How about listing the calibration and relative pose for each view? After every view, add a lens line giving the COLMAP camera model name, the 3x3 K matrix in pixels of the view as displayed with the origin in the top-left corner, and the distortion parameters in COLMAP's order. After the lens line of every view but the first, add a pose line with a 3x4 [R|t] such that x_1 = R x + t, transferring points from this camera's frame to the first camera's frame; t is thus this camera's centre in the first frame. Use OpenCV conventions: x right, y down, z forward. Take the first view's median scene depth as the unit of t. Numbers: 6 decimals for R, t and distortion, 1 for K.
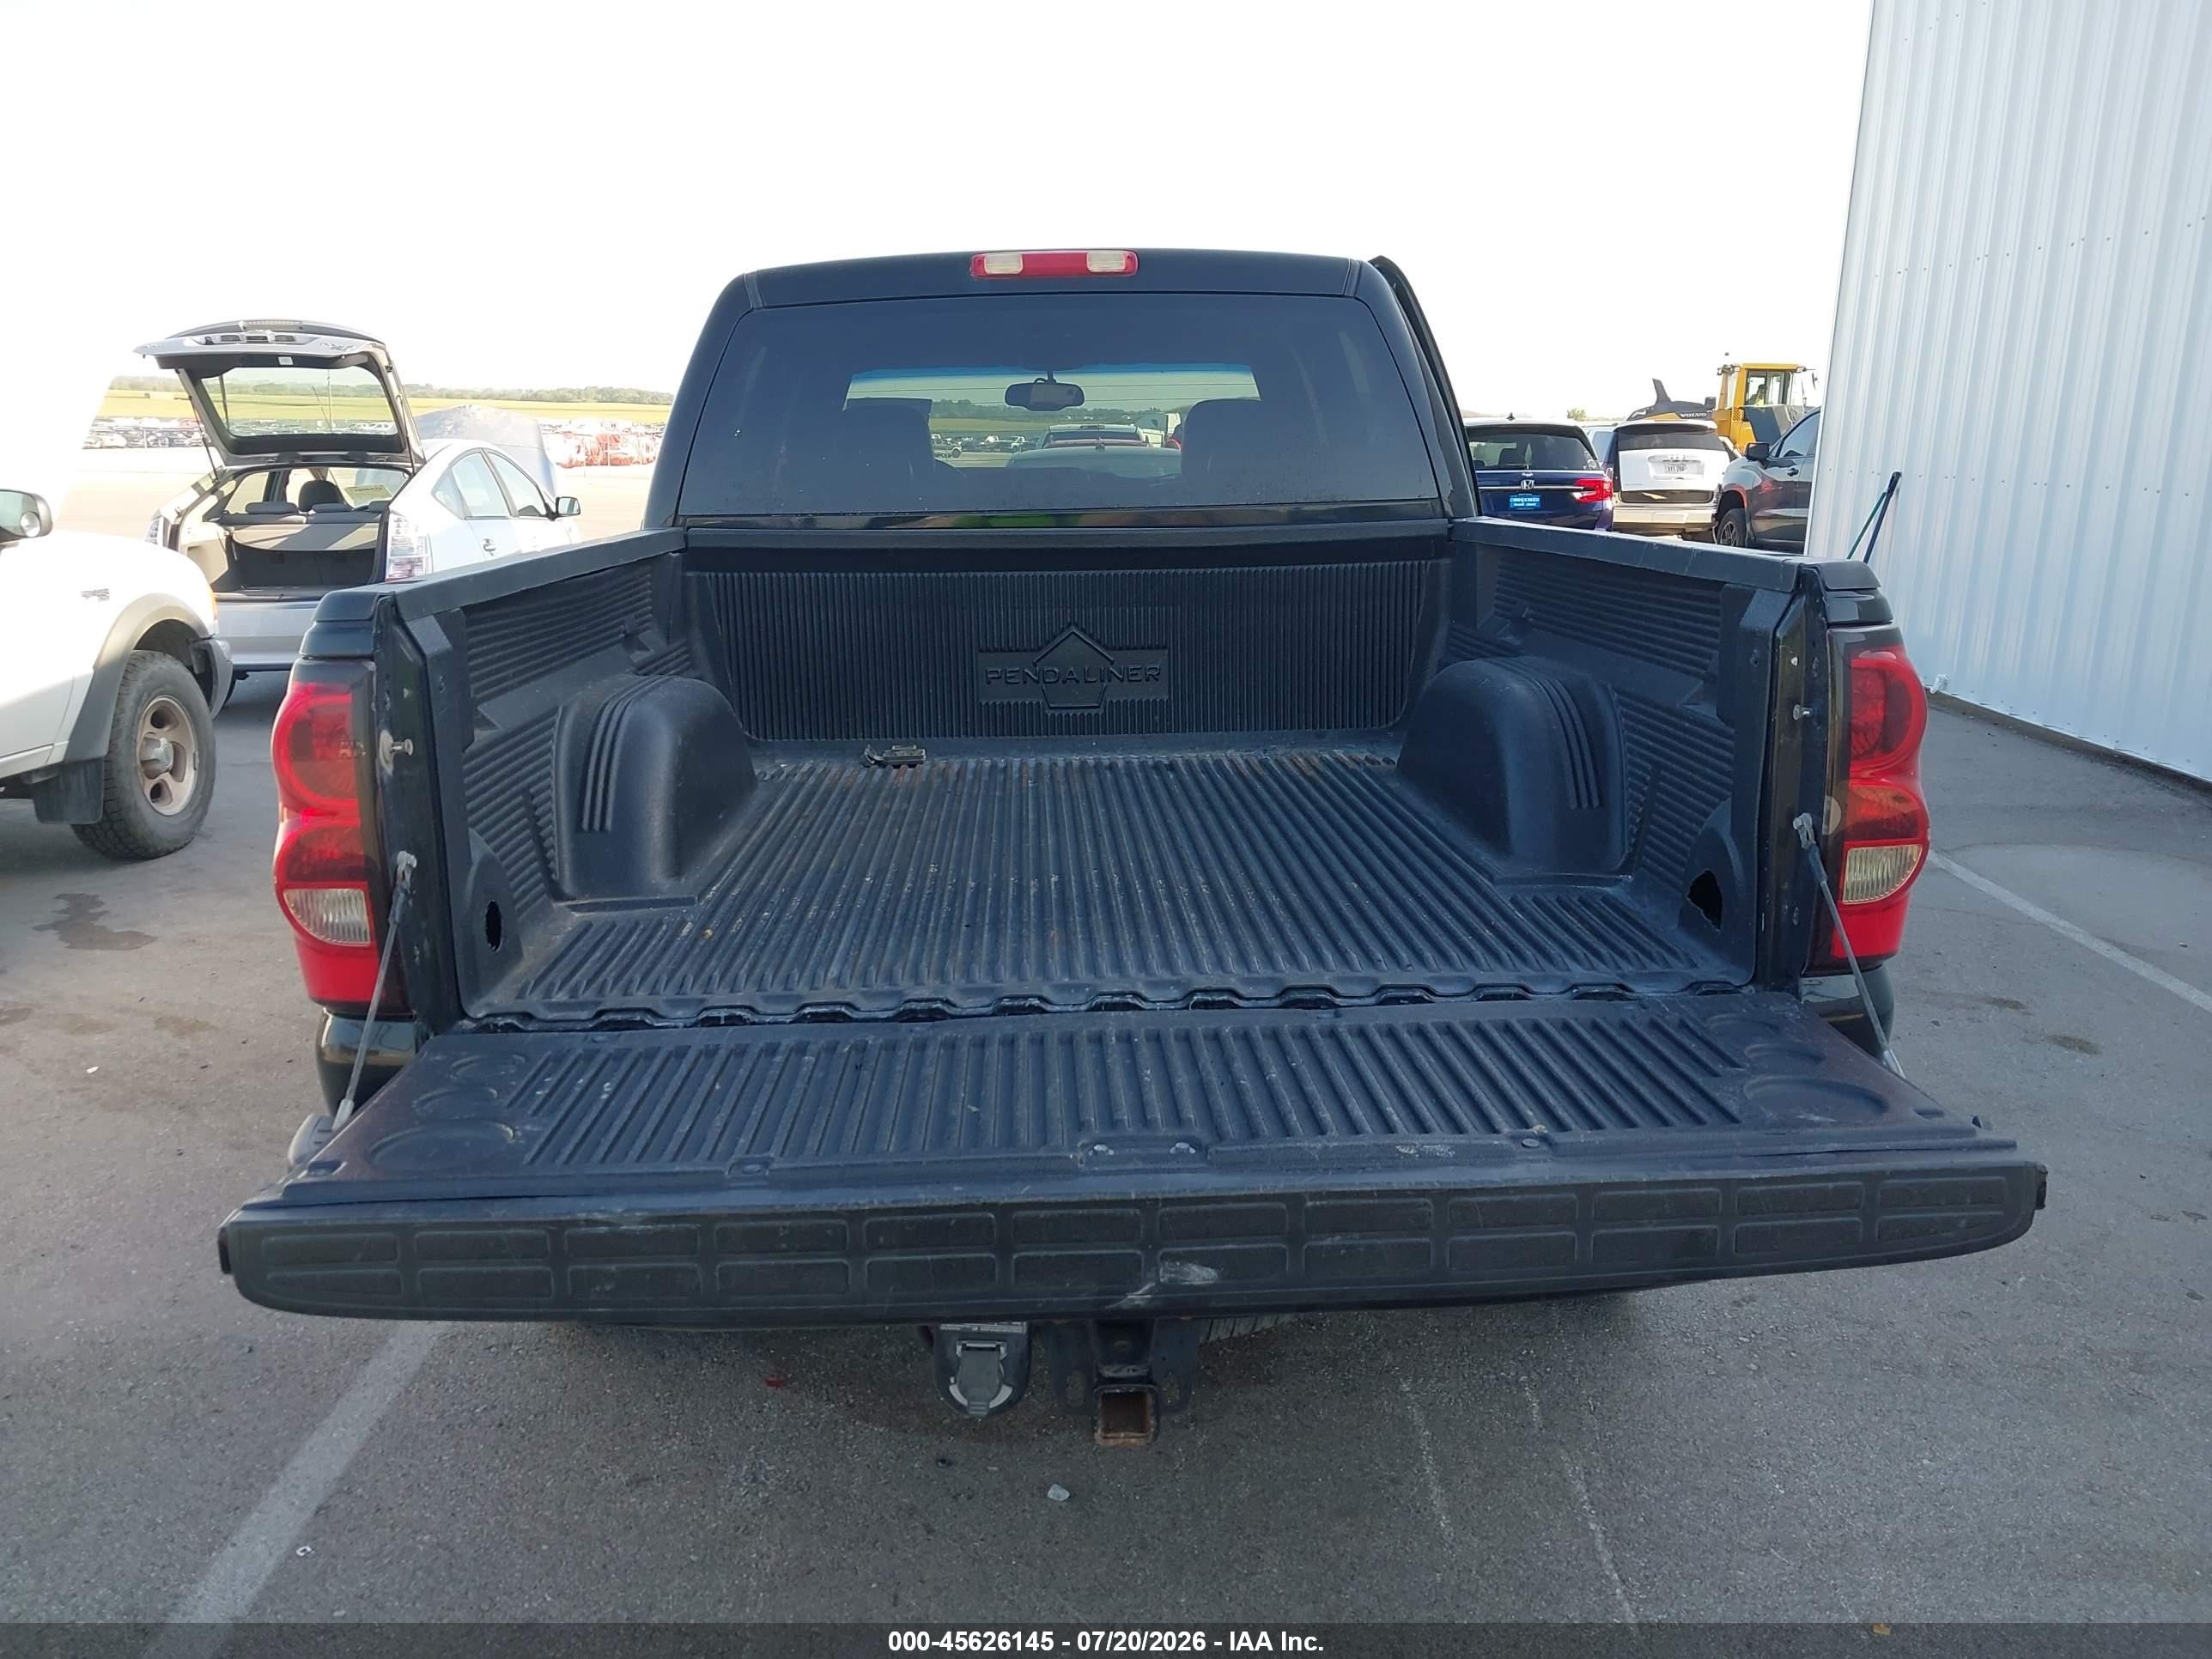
lens RADIAL K [[1728.3, 0, 1107.5], [0, 1728.3, 827.6], [0, 0, 1]] dist [-0.013906, -0.010675]
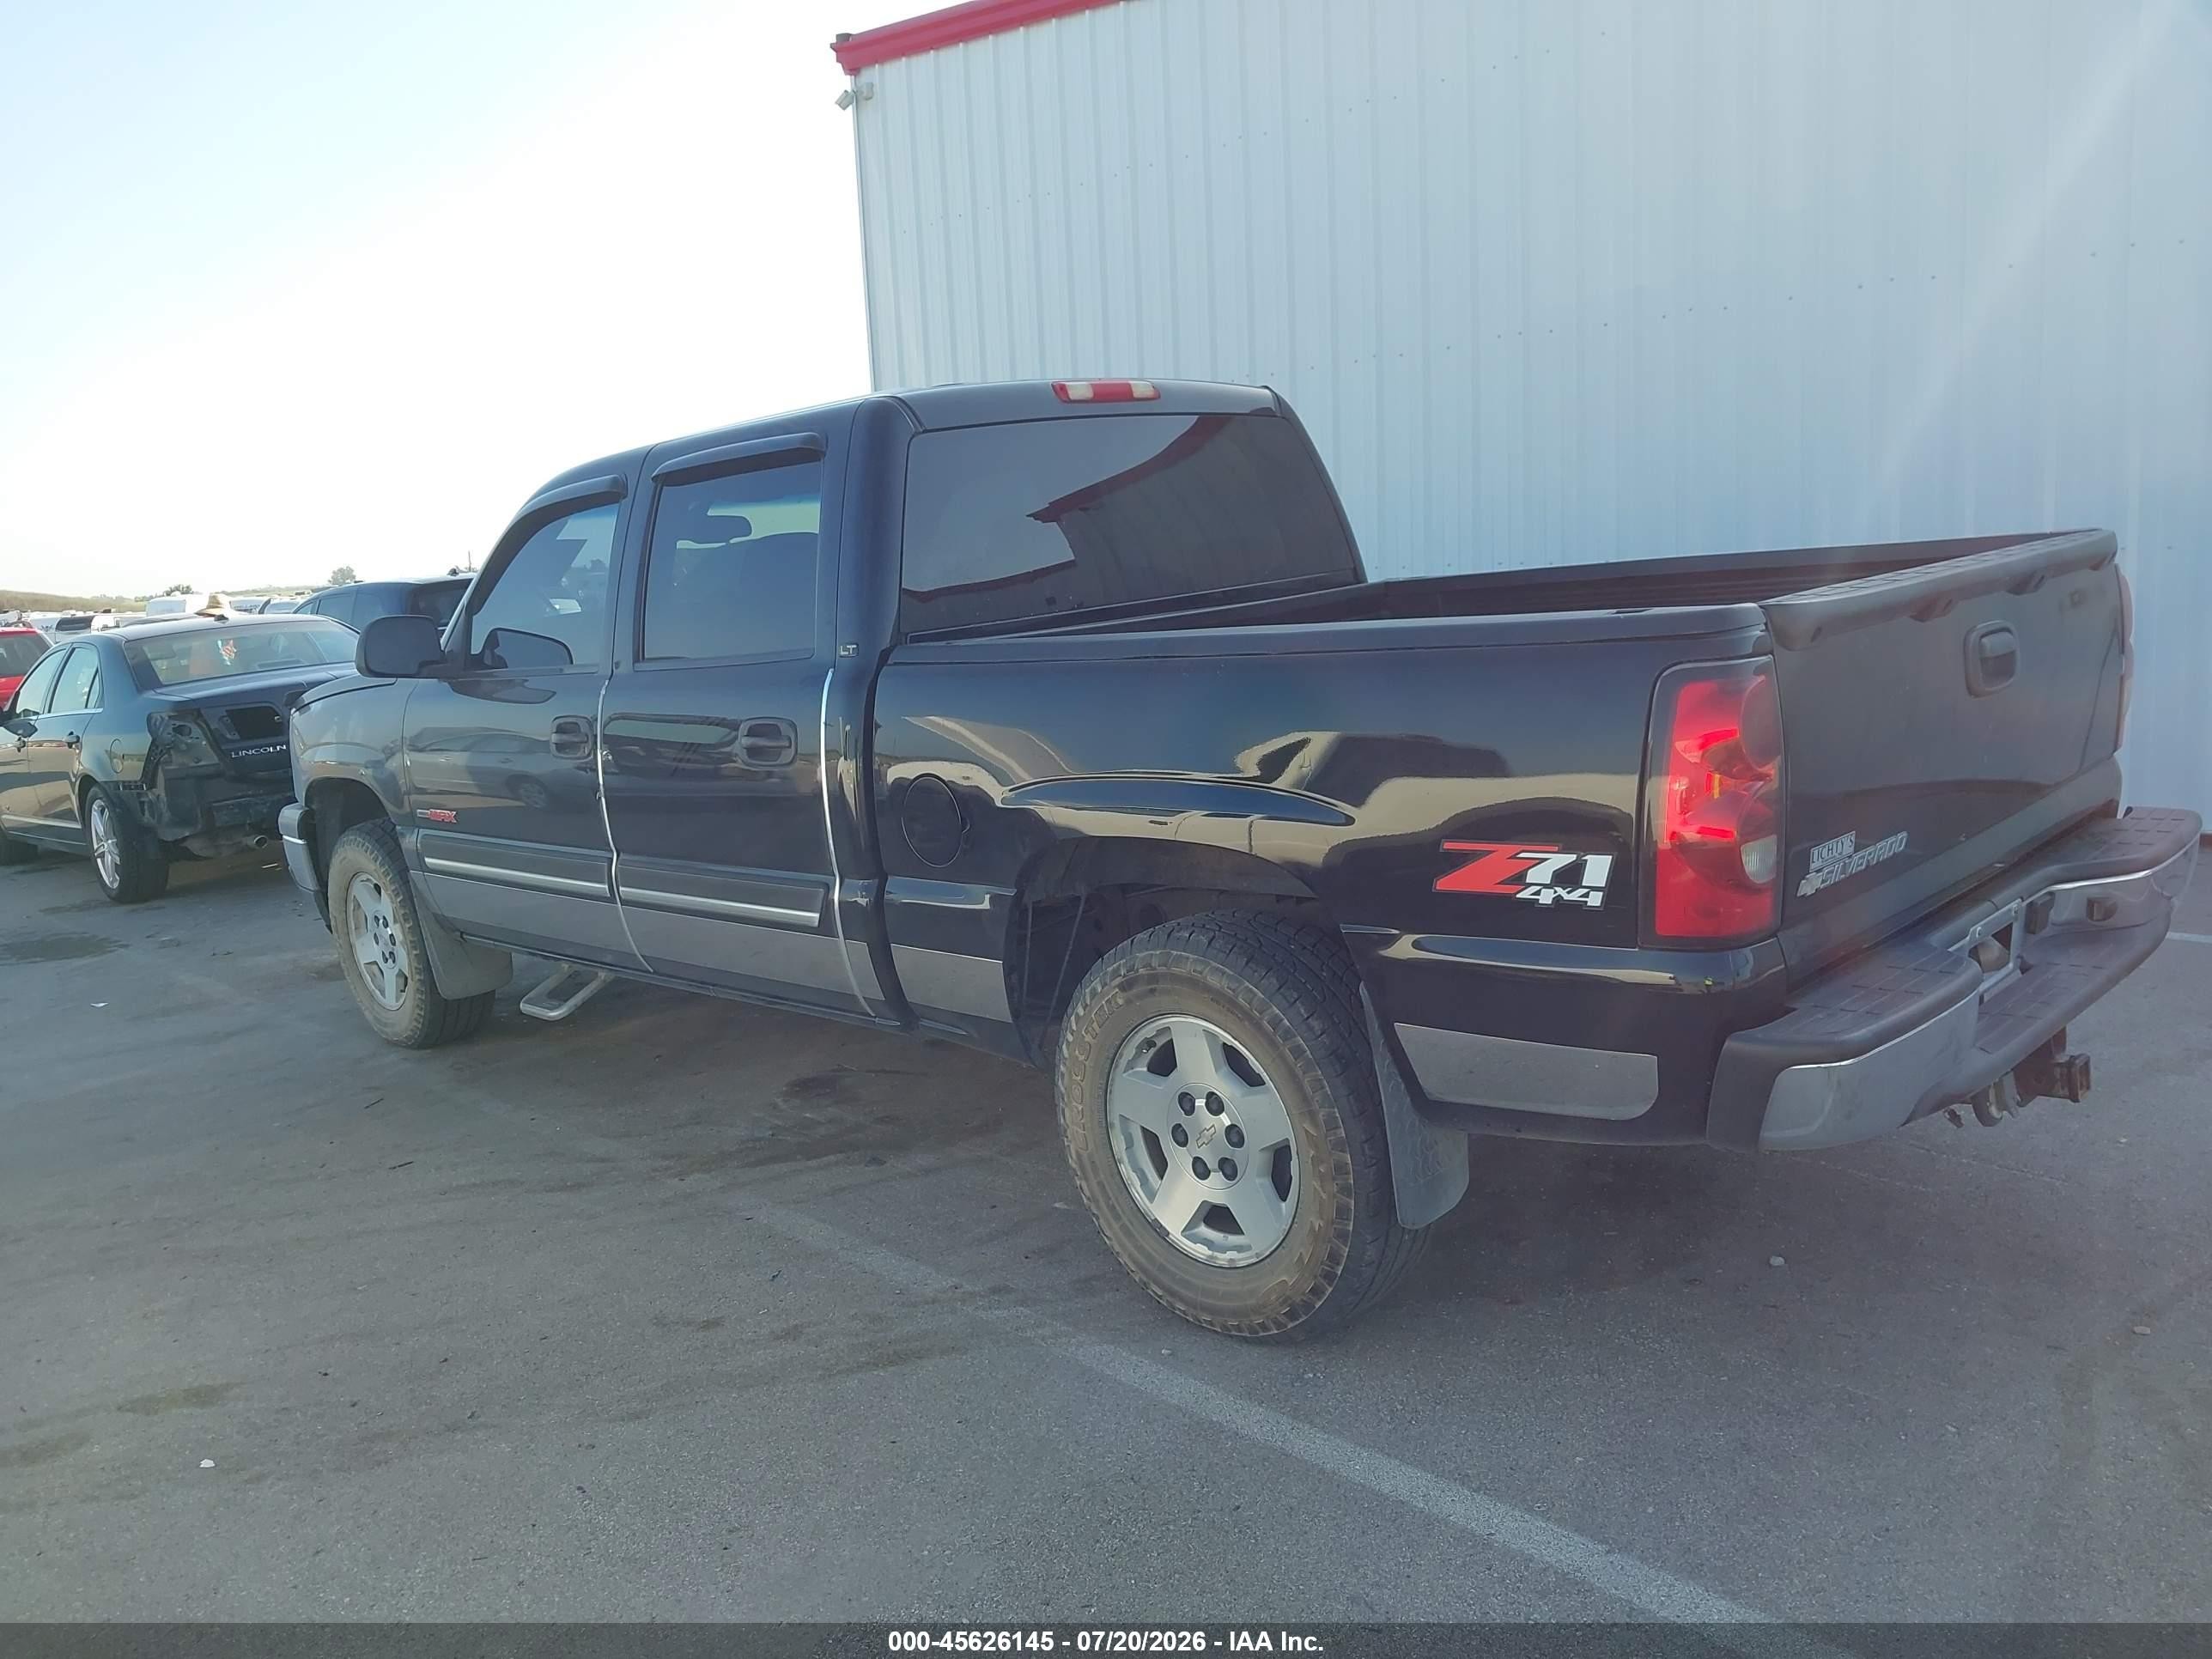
lens RADIAL K [[1728.3, 0, 1107.5], [0, 1728.3, 827.6], [0, 0, 1]] dist [-0.013906, -0.010675]
pose [[0.750136, -0.177978, 0.636883, -0.710094], [0.232232, 0.972659, -0.001718, -0.034002], [-0.619165, 0.149193, 0.770958, 0.144144]]
